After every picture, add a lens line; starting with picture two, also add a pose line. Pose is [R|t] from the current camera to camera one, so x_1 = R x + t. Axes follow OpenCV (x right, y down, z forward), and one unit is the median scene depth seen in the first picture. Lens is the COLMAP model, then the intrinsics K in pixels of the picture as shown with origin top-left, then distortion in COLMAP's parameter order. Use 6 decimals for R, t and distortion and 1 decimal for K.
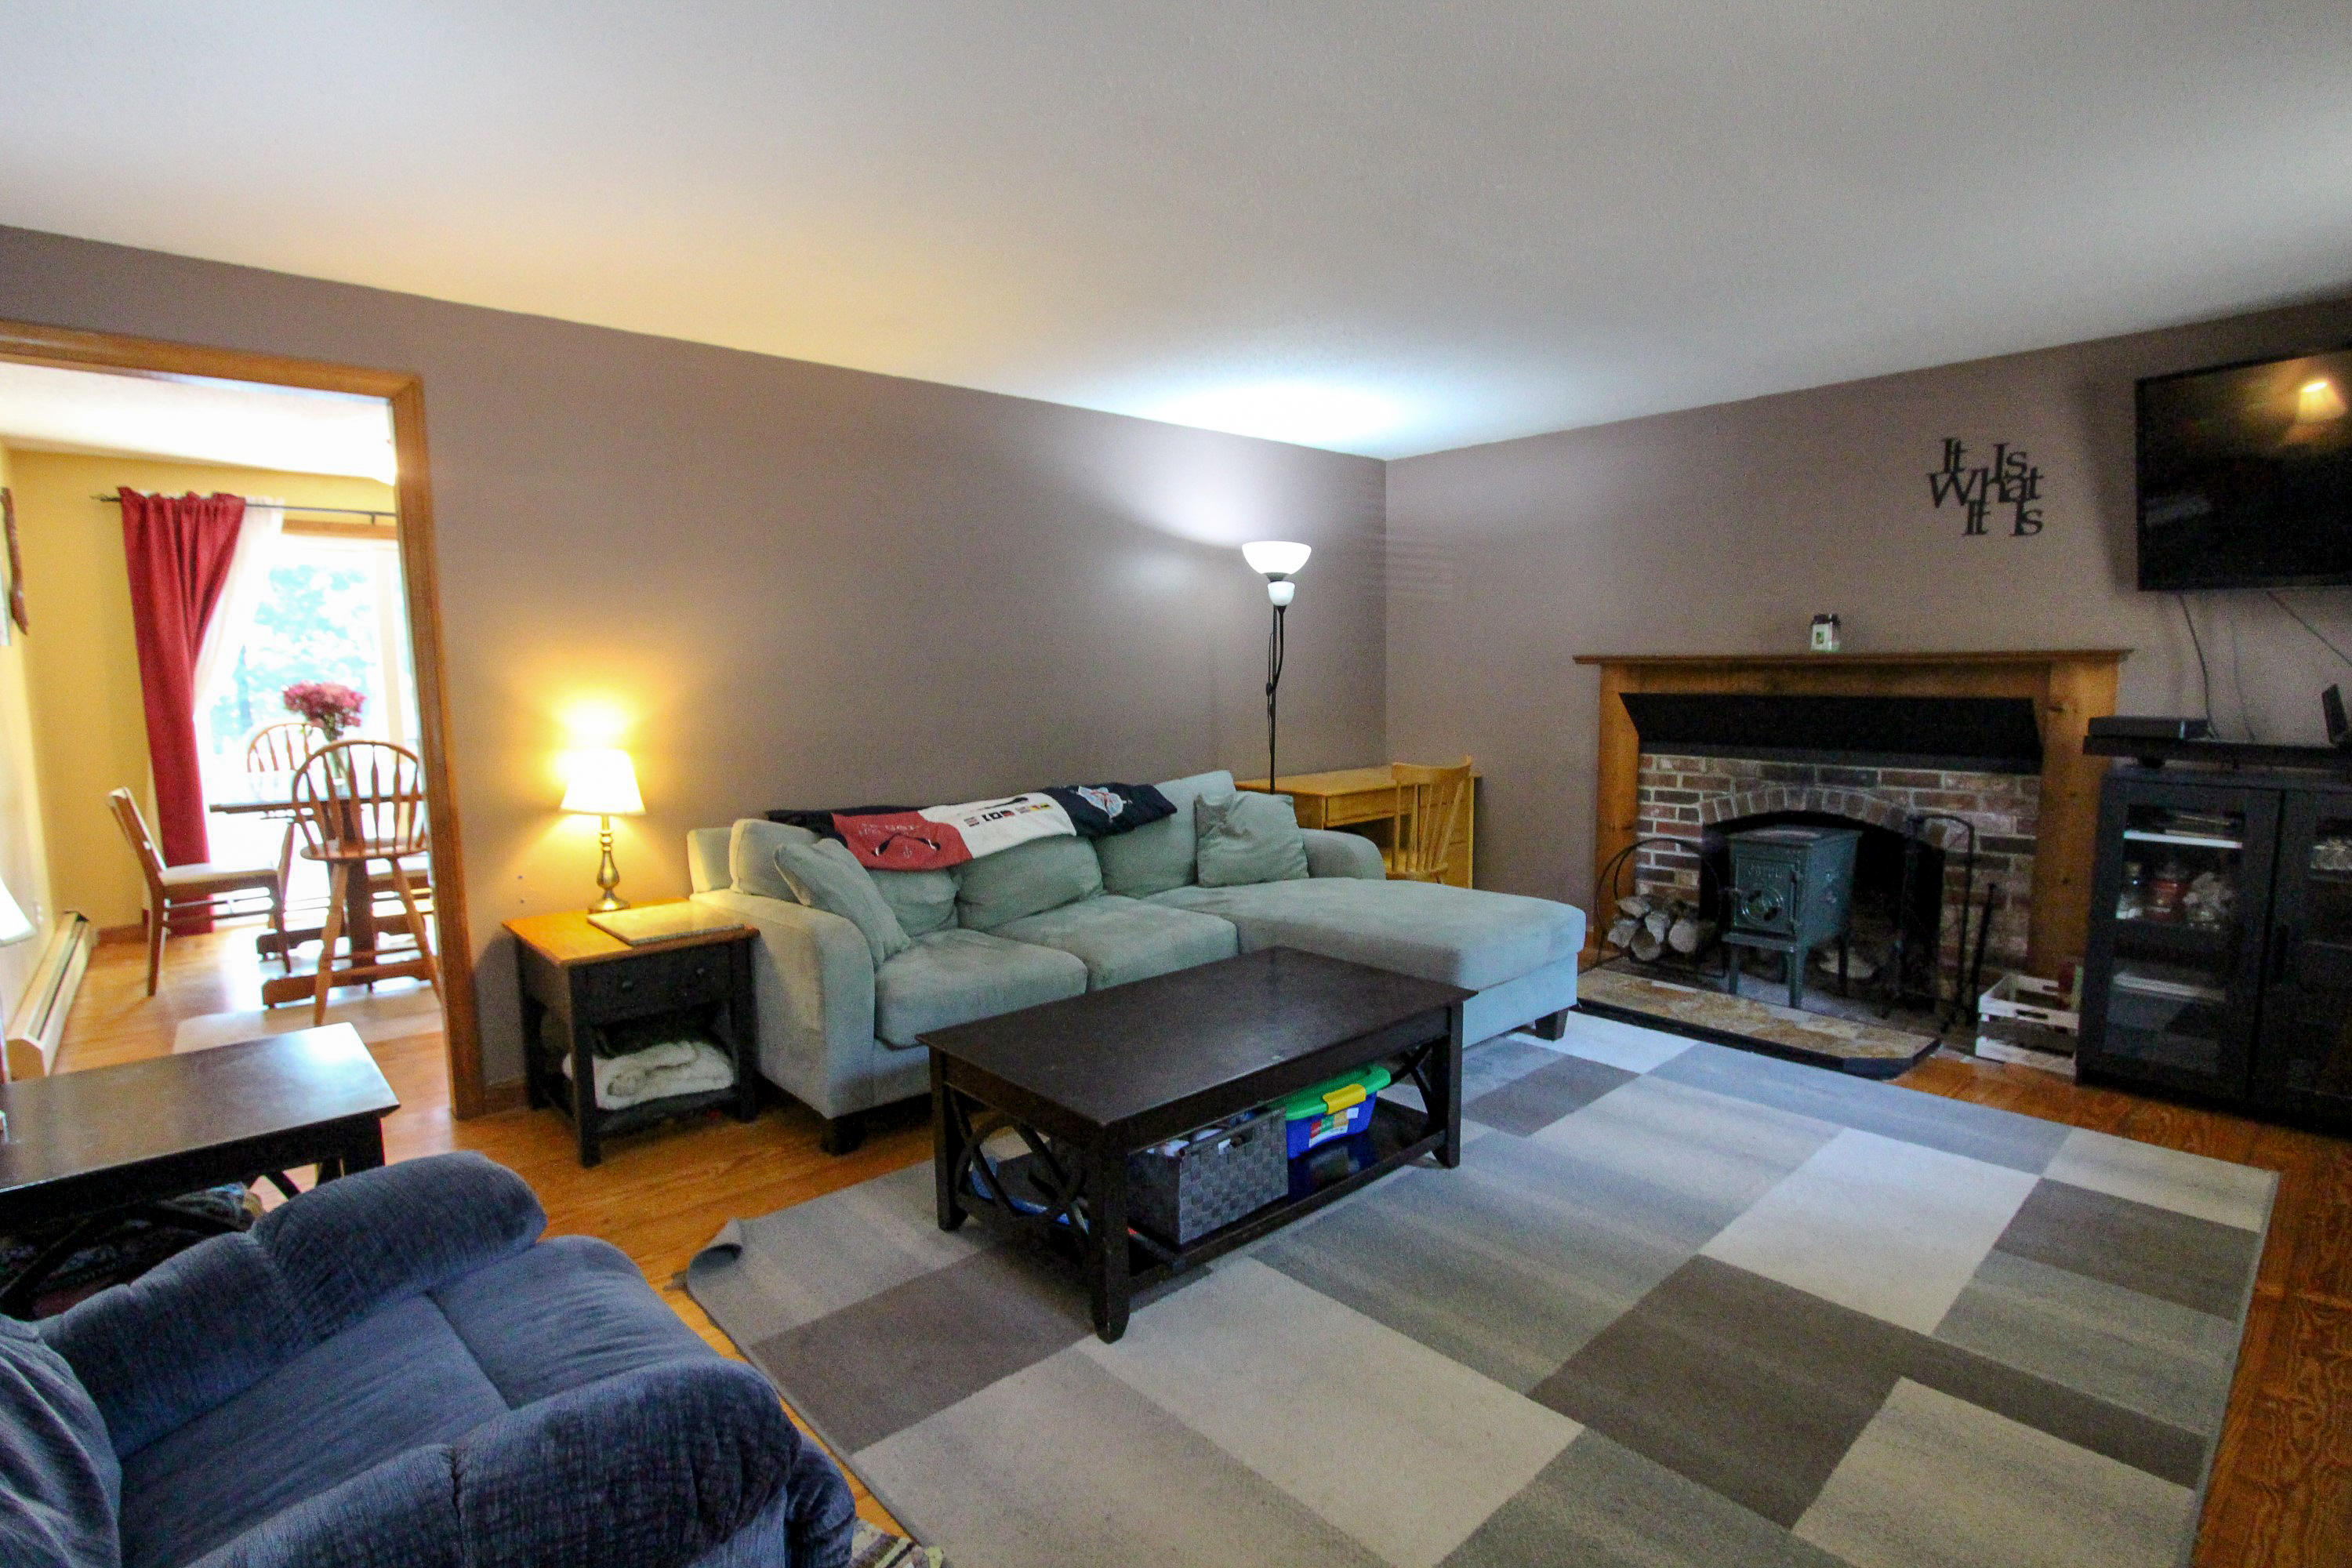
lens RADIAL K [[1150.6, 0, 1194.4], [0, 1150.6, 800.3], [0, 0, 1]] dist [-0.016645, 0.001819]
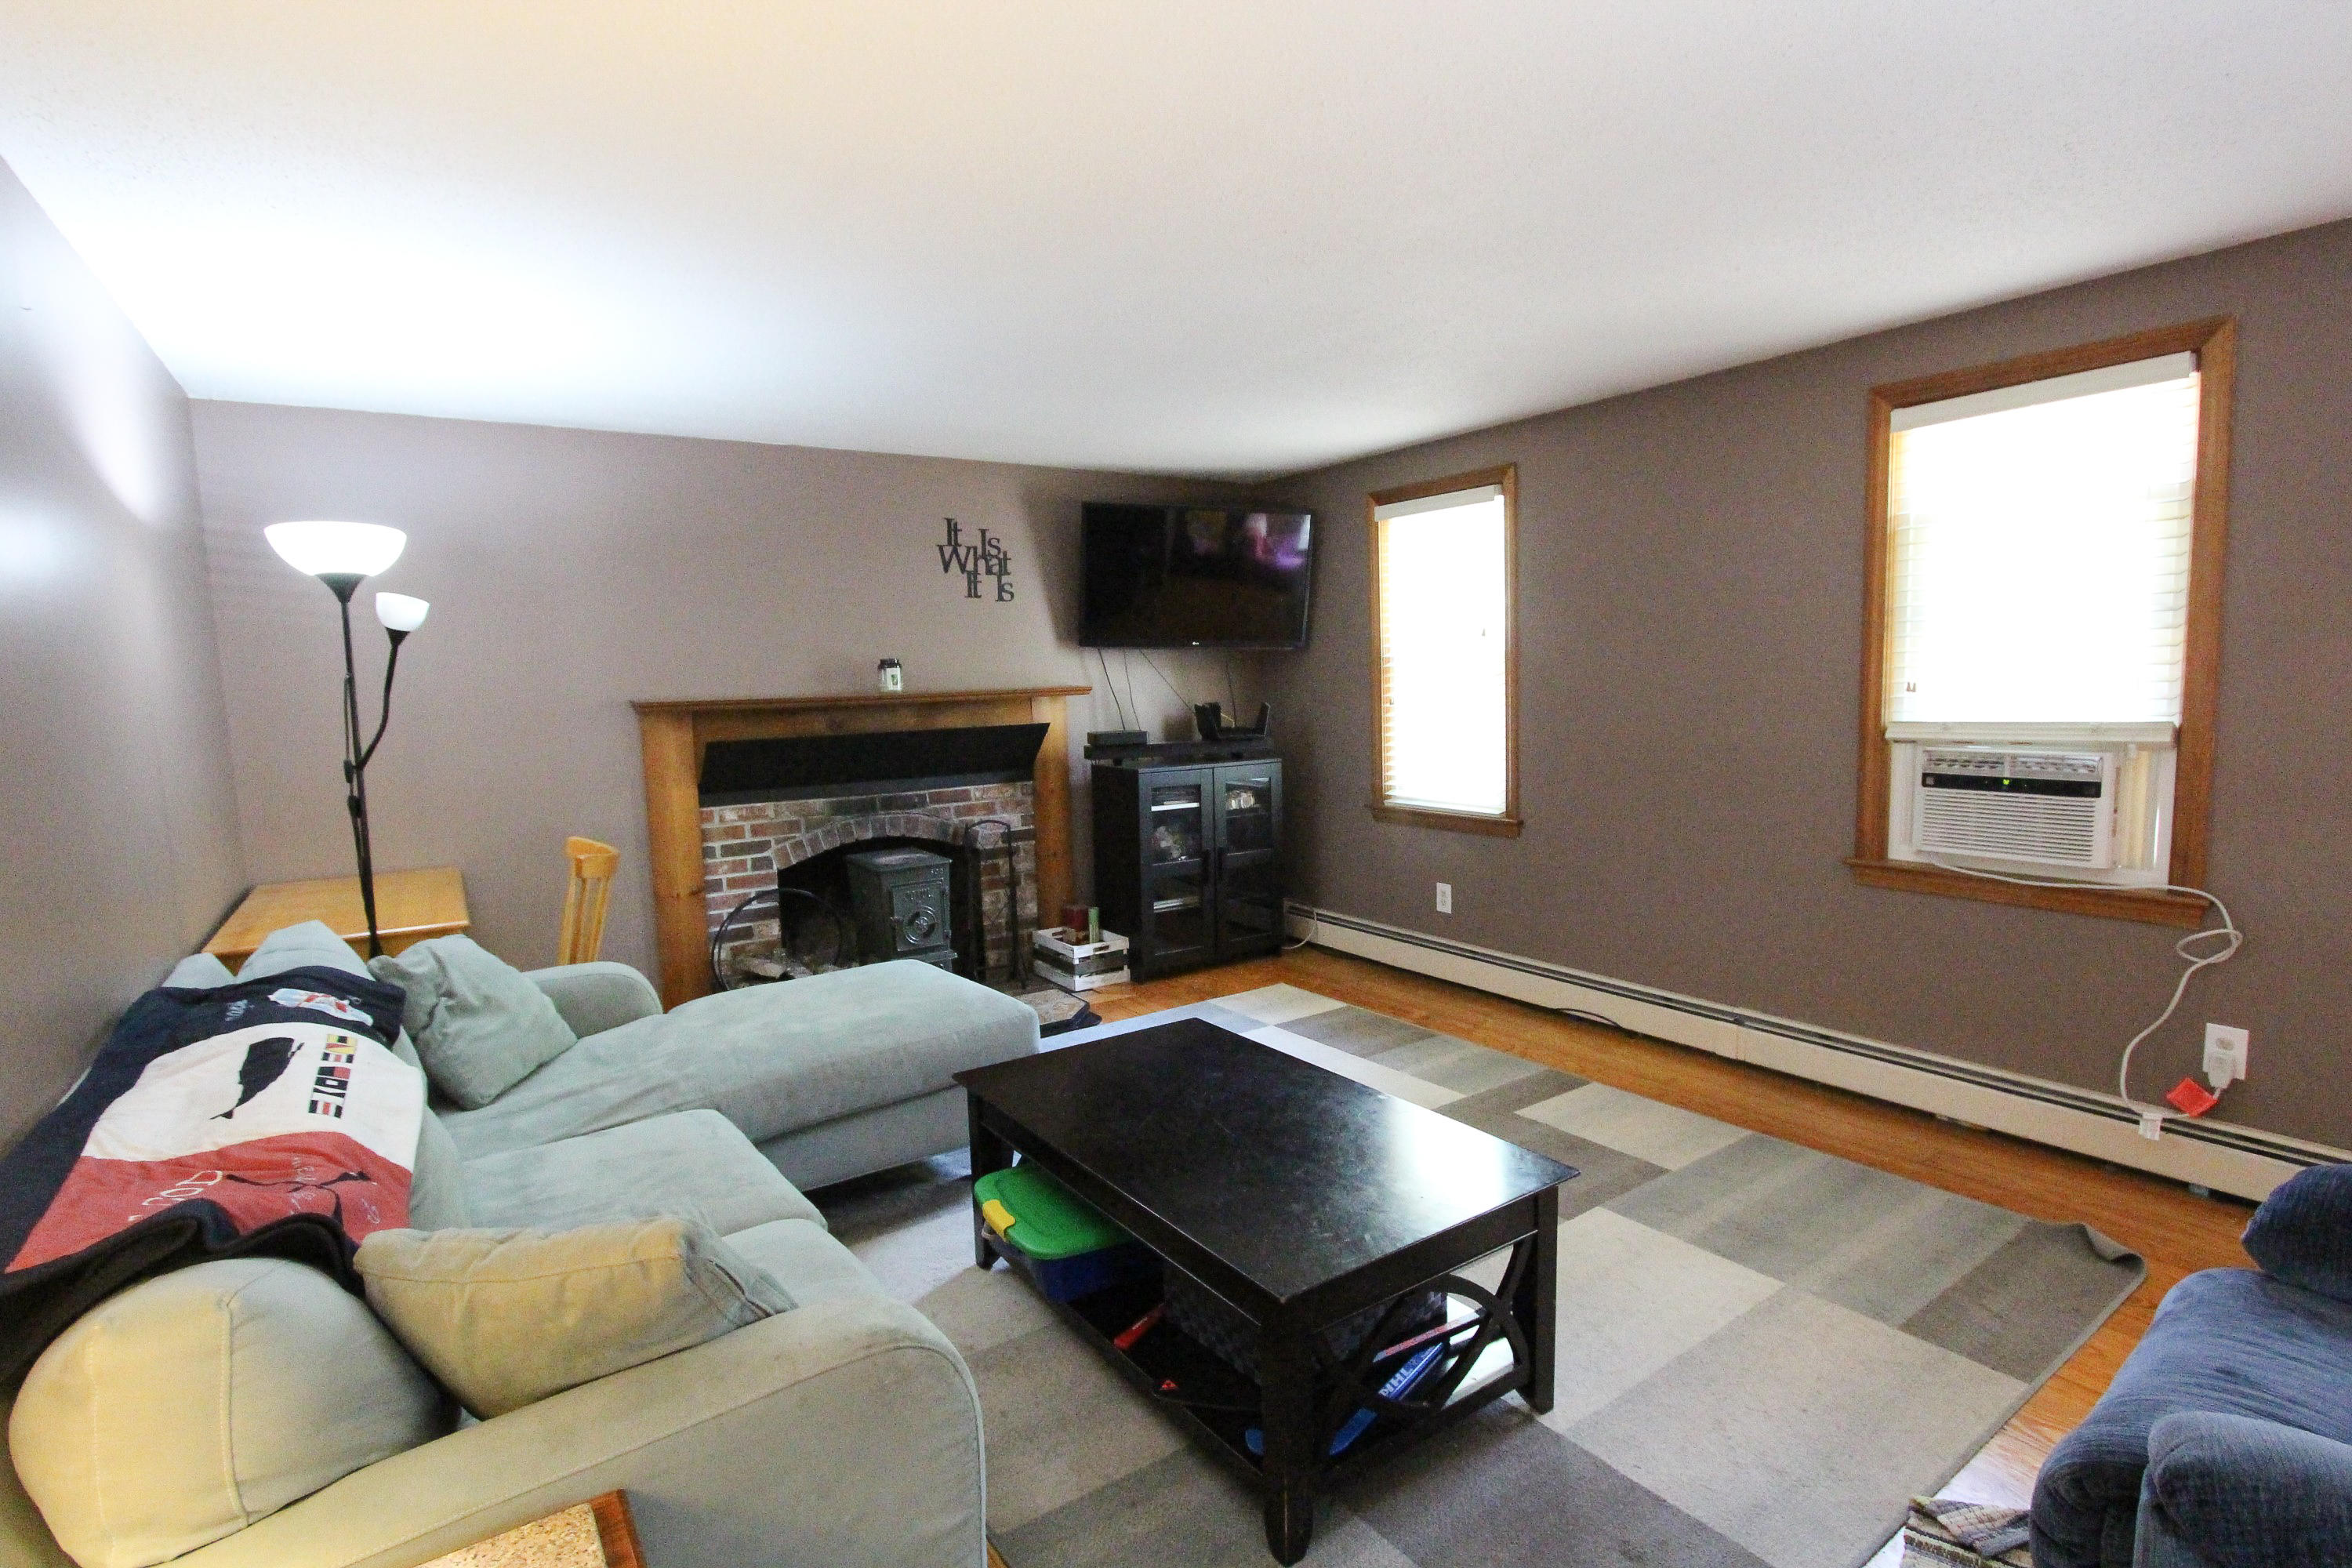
lens RADIAL K [[1150.6, 0, 1194.4], [0, 1150.6, 800.3], [0, 0, 1]] dist [-0.016645, 0.001819]
pose [[0.138446, -0.105132, 0.984774, -0.561584], [0.142131, 0.986166, 0.085299, -0.085813], [-0.980118, 0.128157, 0.151473, 0.598343]]
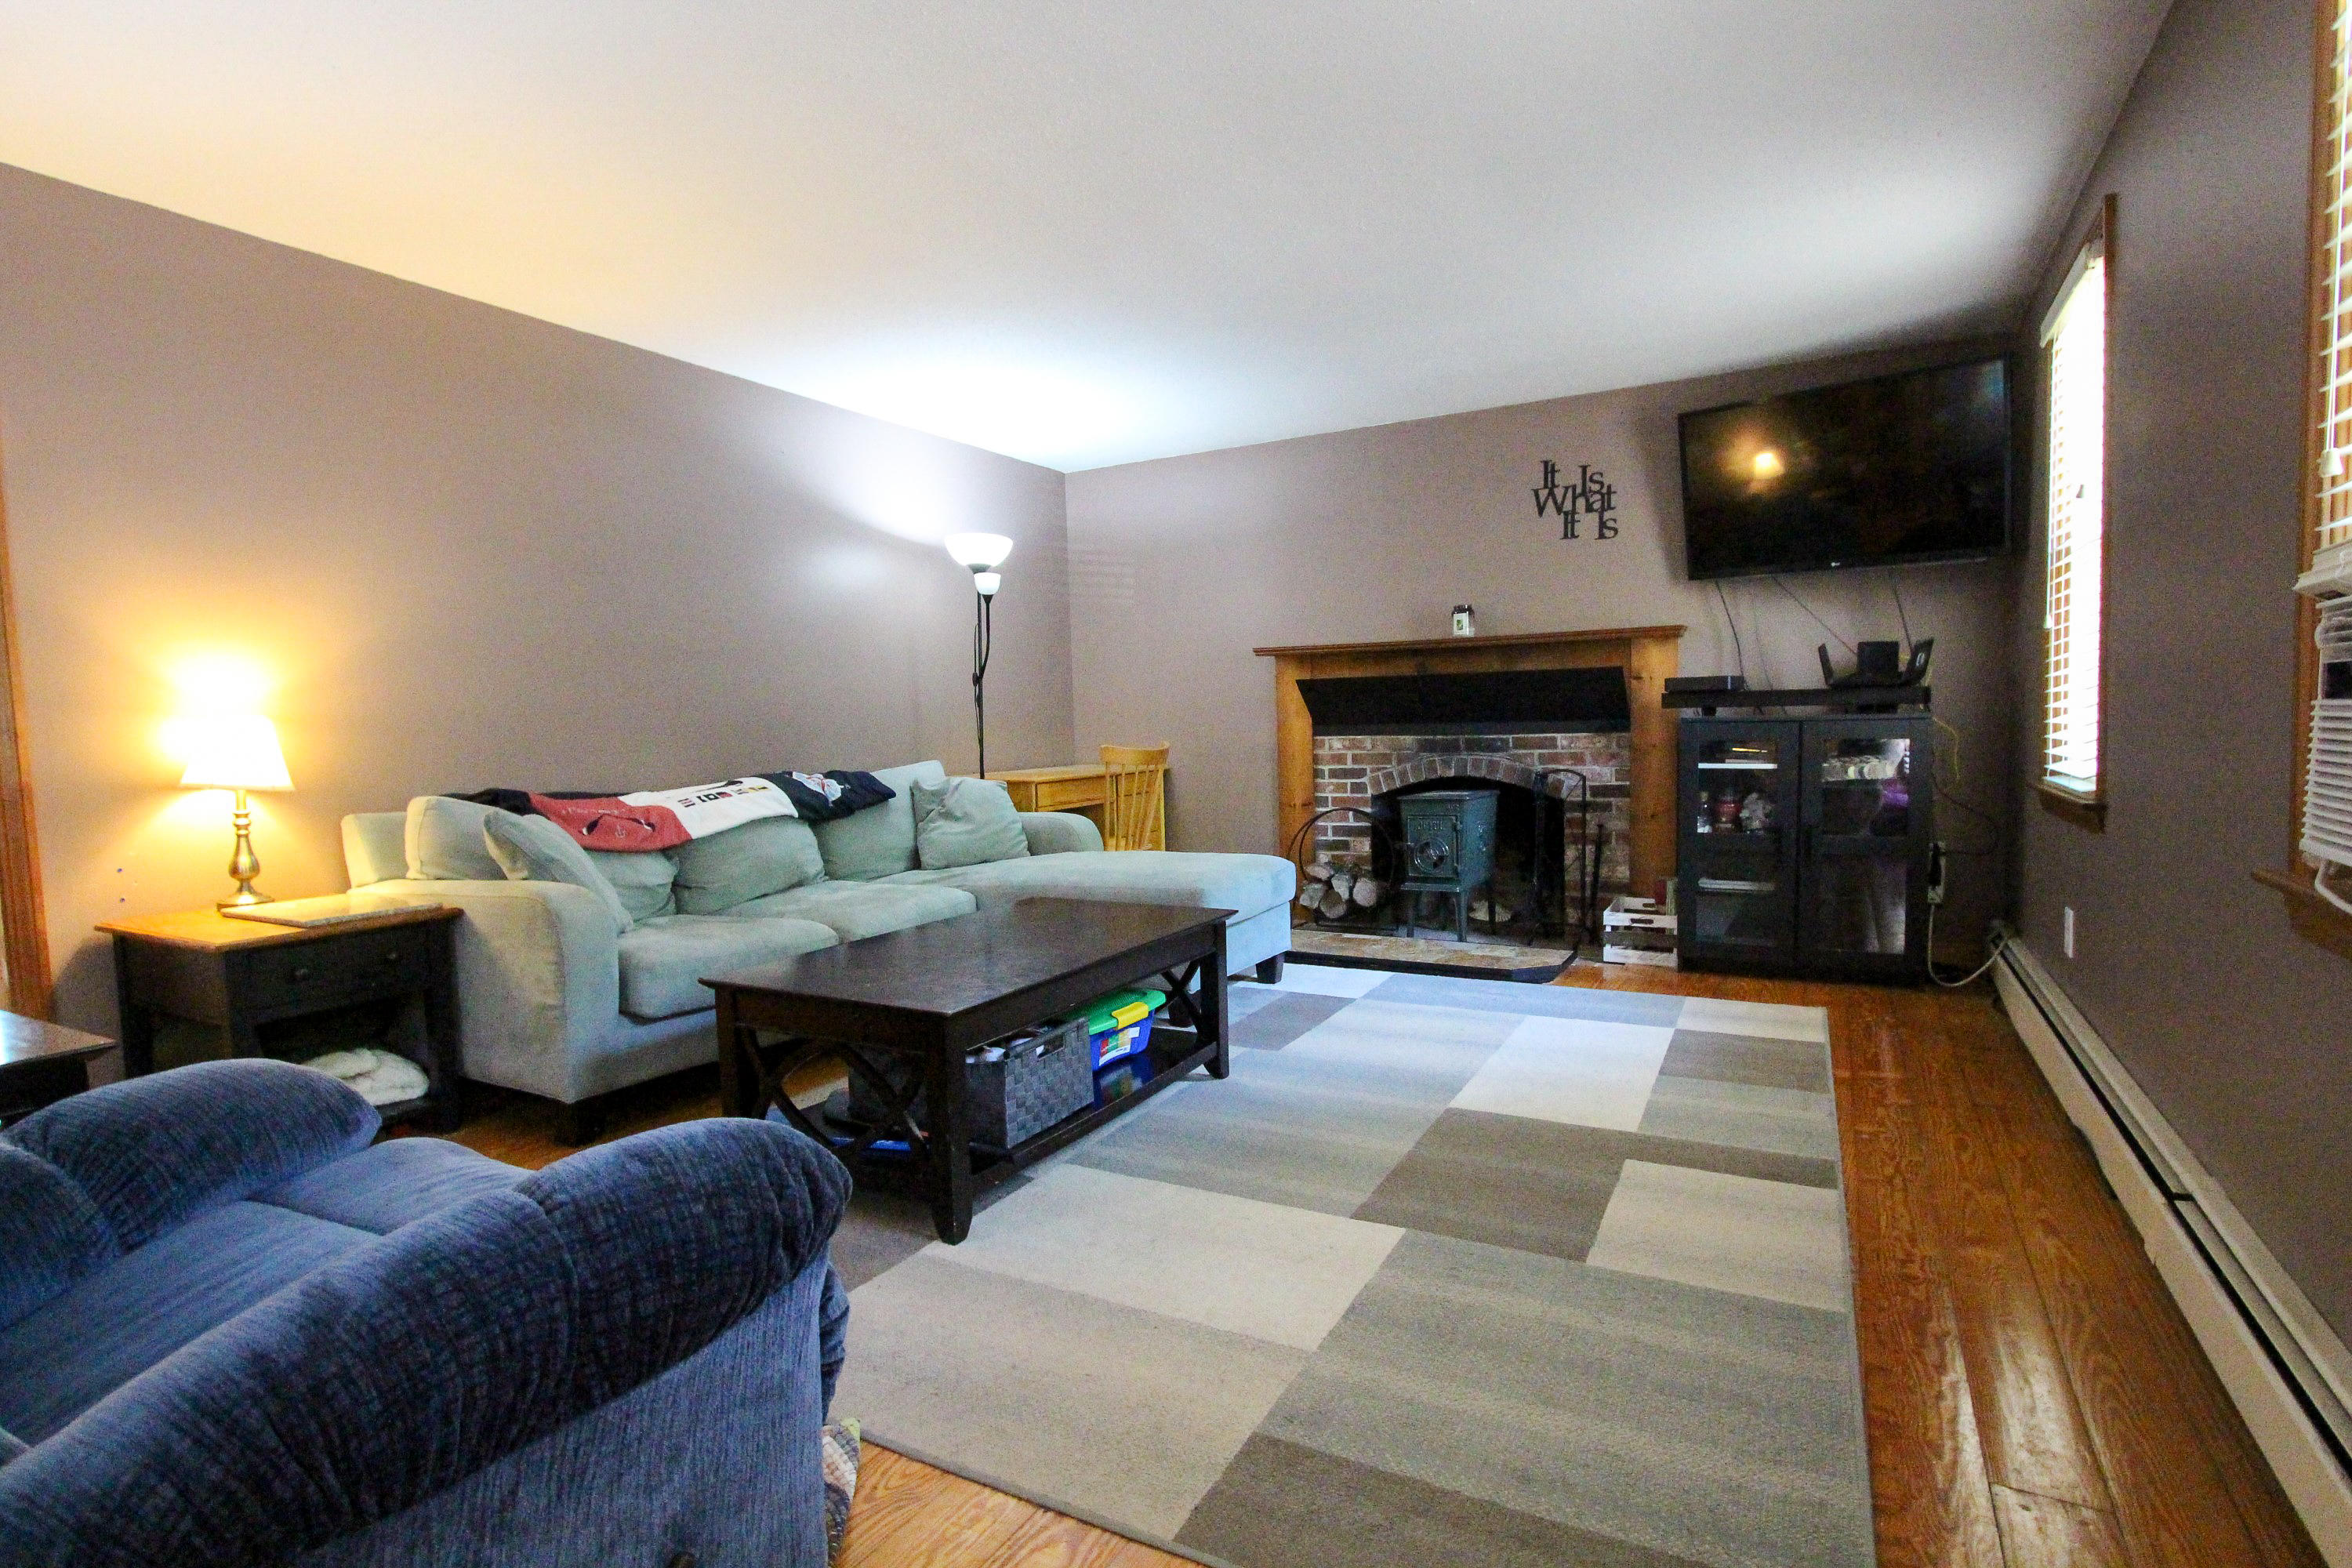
lens RADIAL K [[1154.1, 0, 1198.5], [0, 1154.1, 797.7], [0, 0, 1]] dist [-0.017229, 0.002497]
pose [[0.945073, -0.035502, 0.324925, -0.102823], [0.053341, 0.997509, -0.046156, 0.079939], [-0.322477, 0.060953, 0.944613, -0.019398]]
